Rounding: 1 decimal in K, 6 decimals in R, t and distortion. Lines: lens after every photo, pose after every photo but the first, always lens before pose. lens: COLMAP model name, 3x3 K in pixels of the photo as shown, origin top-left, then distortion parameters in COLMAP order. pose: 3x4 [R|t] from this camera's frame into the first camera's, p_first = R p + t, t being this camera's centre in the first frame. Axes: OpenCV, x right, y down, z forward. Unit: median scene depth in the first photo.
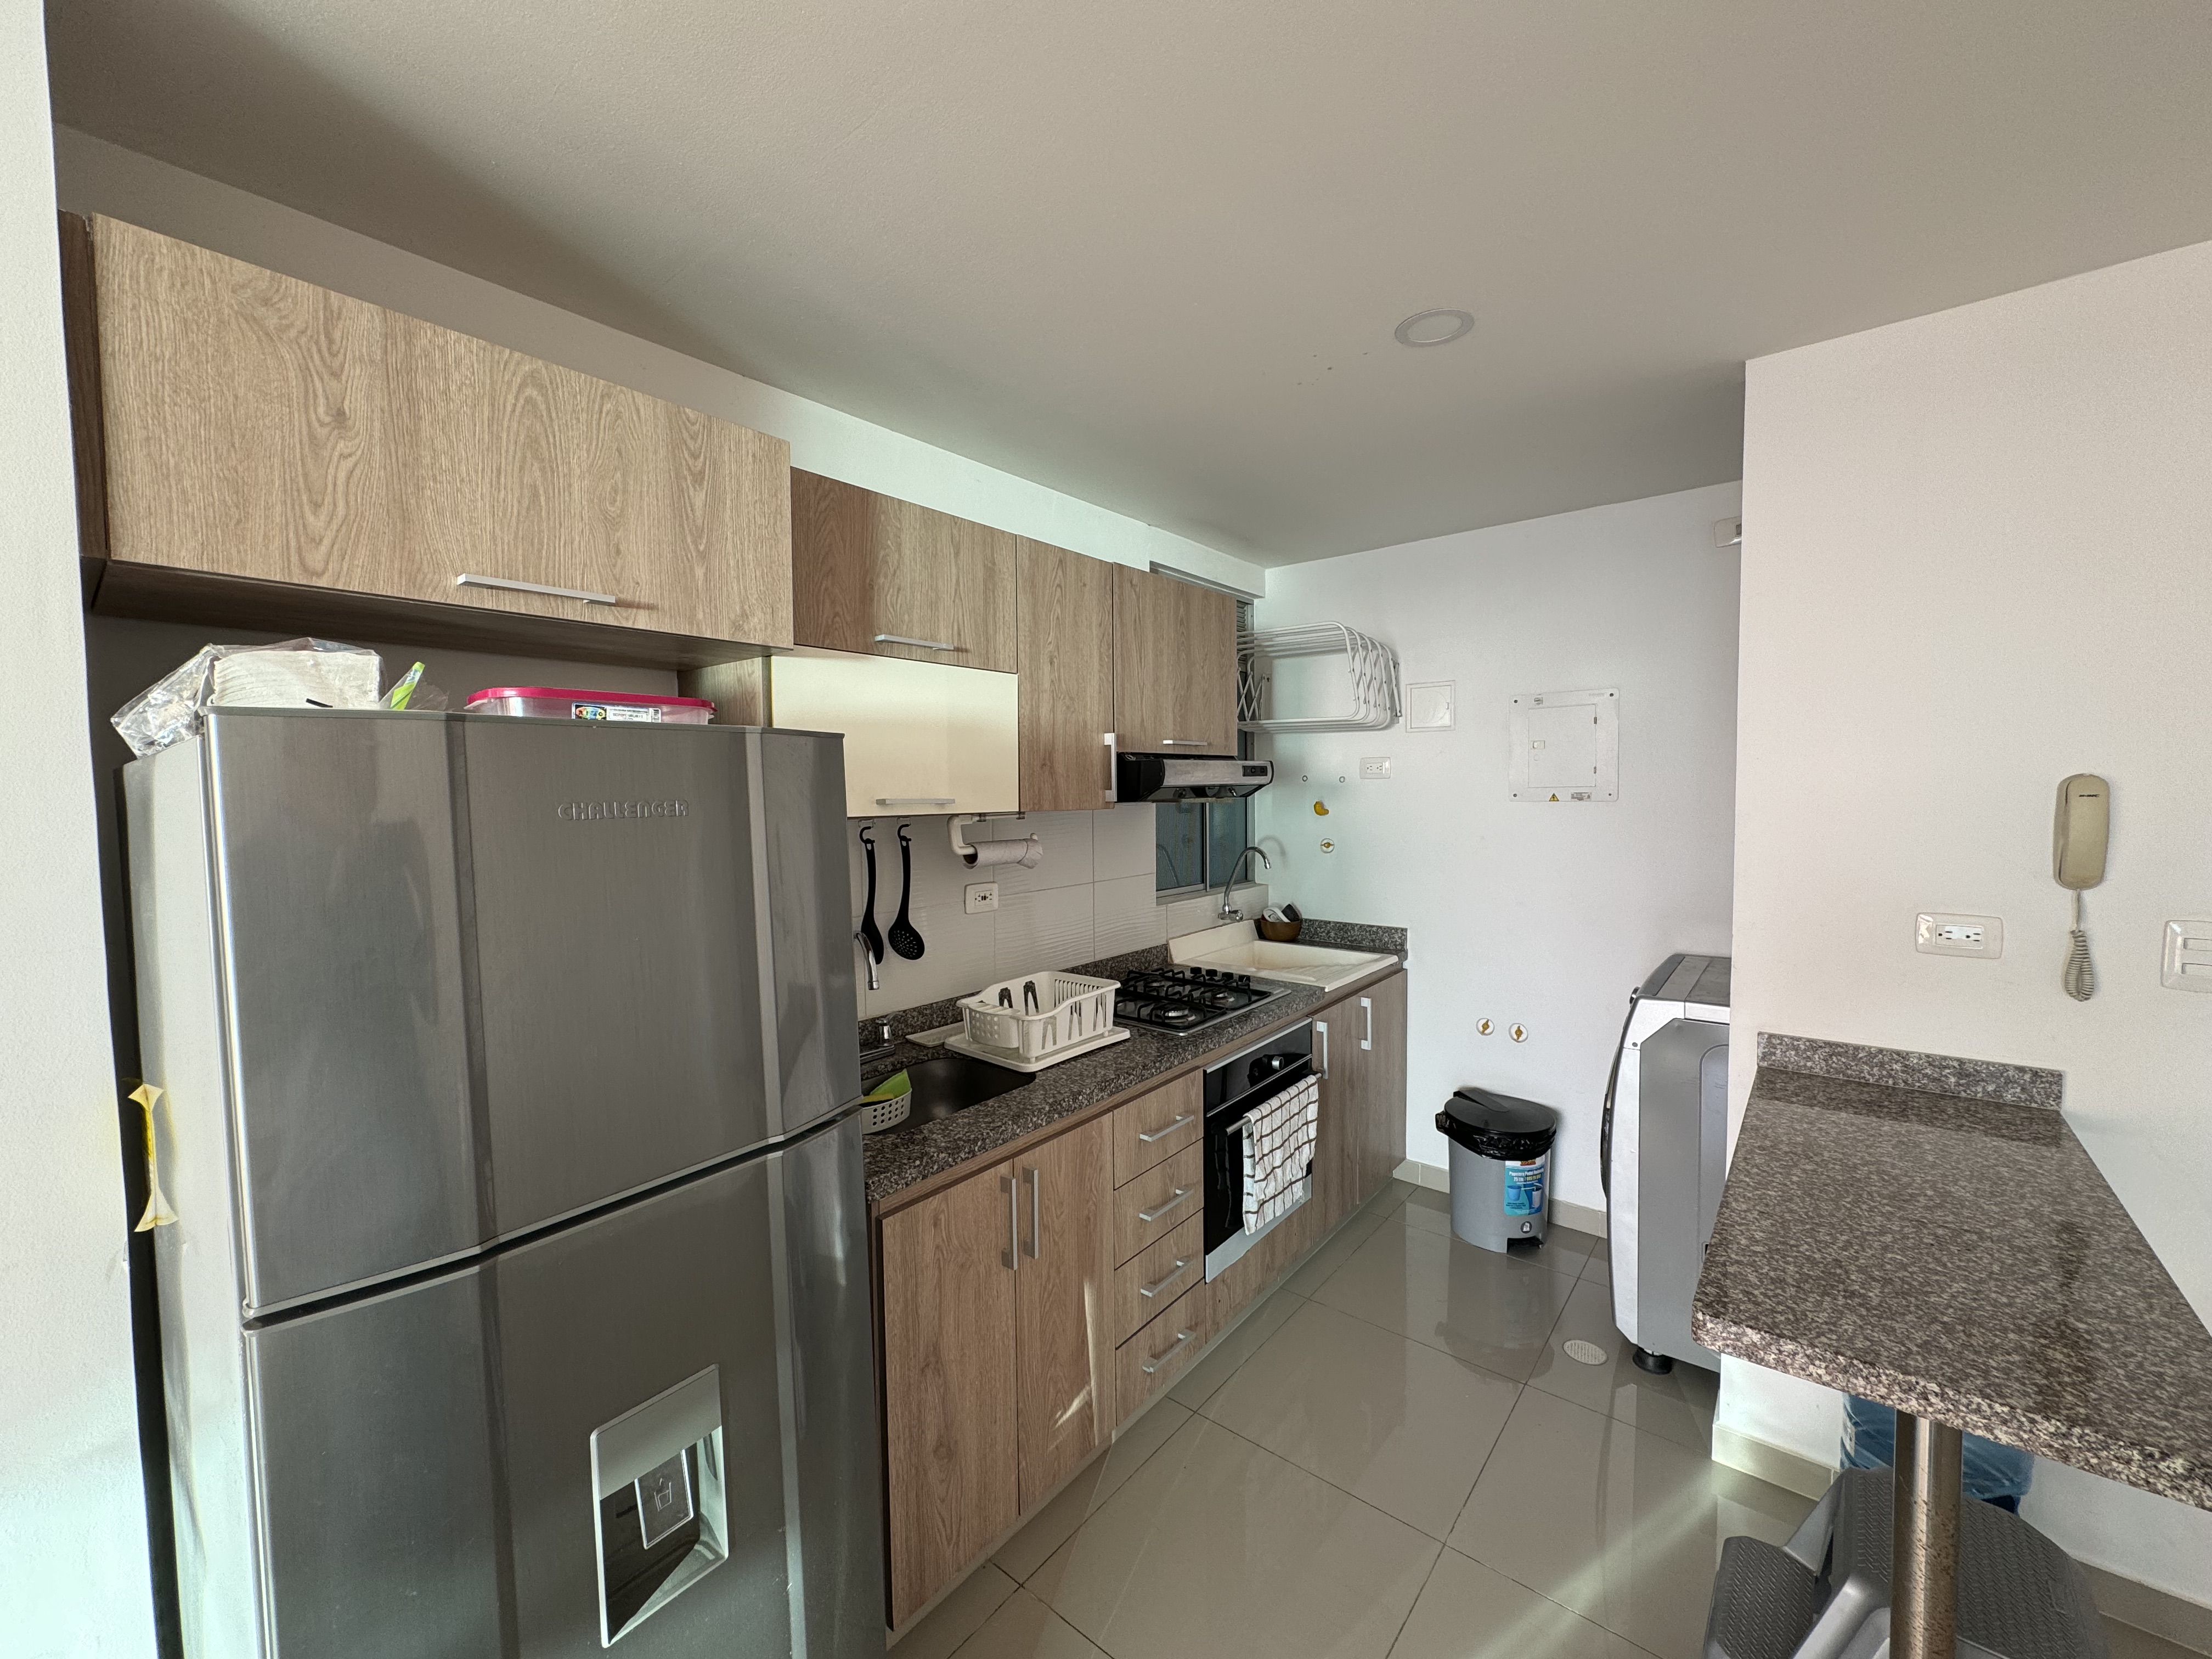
lens RADIAL K [[884.4, 0, 1105.3], [0, 884.4, 825.8], [0, 0, 1]] dist [-0.005379, 0.000458]
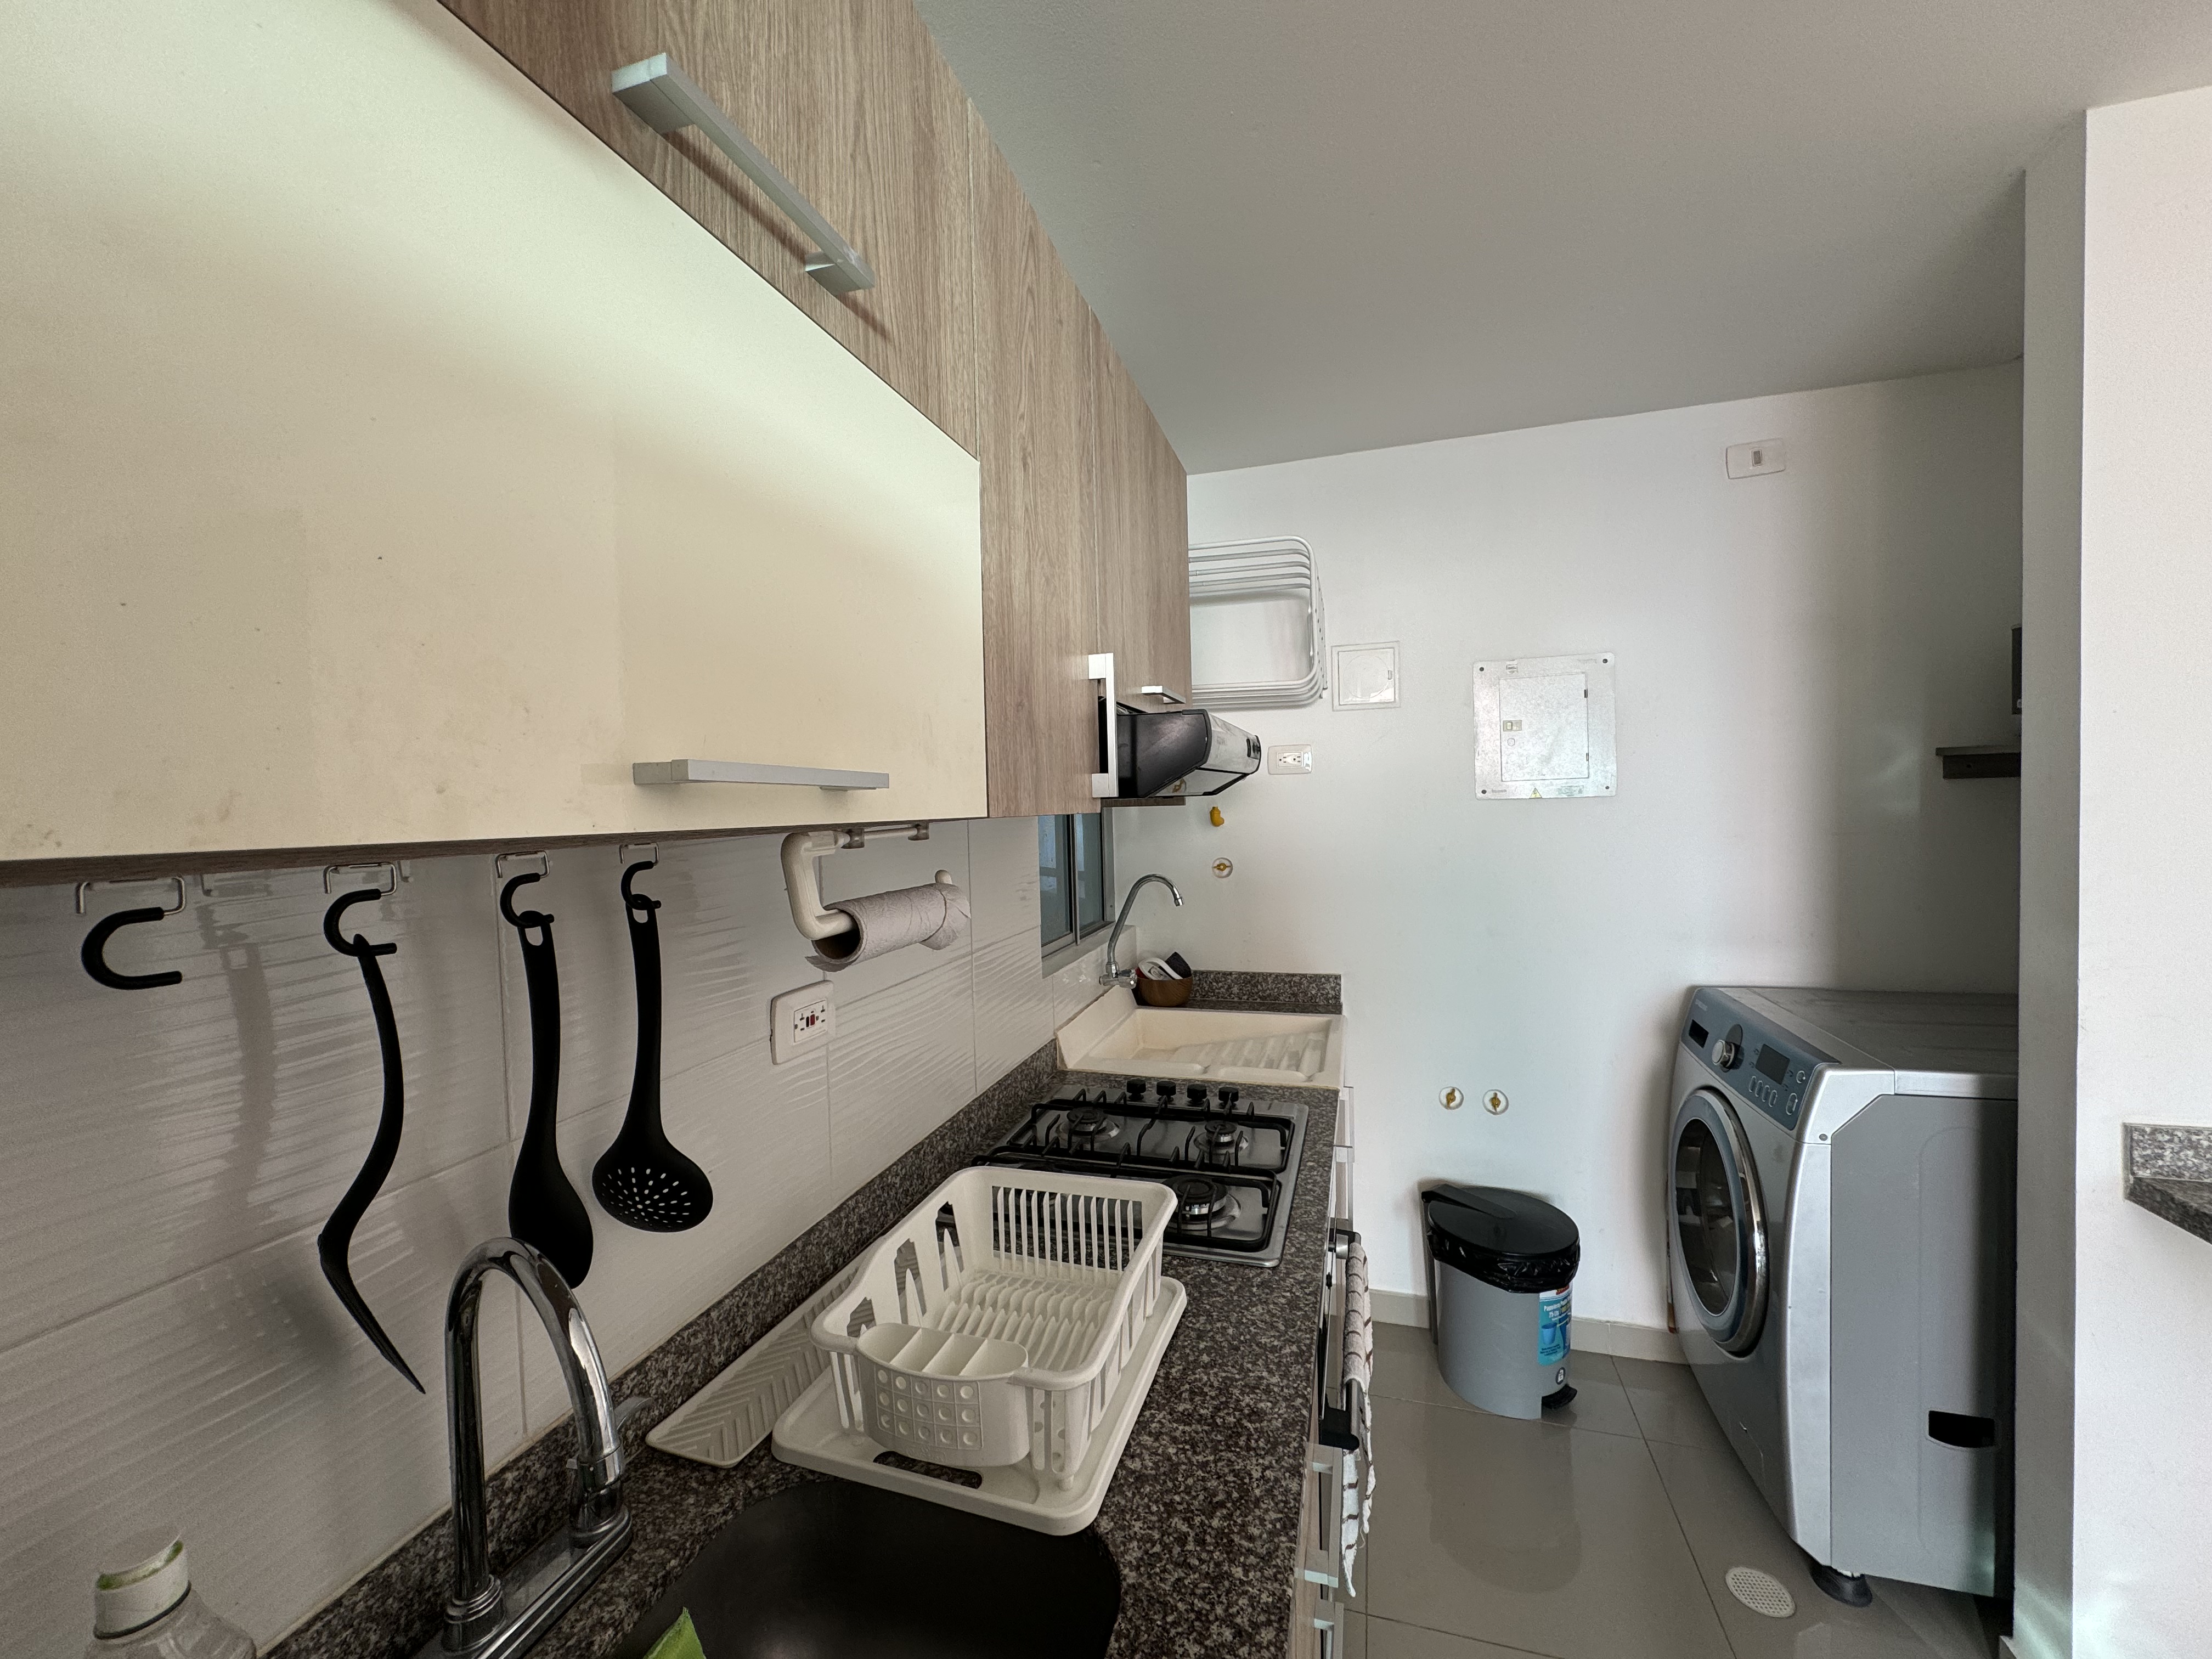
lens RADIAL K [[884.4, 0, 1105.6], [0, 884.4, 826.5], [0, 0, 1]] dist [-0.005379, 0.000458]
pose [[0.923196, -0.024301, 0.383559, -0.144780], [0.033659, 0.999277, -0.017702, -0.002368], [-0.382852, 0.029253, 0.923347, 0.456398]]
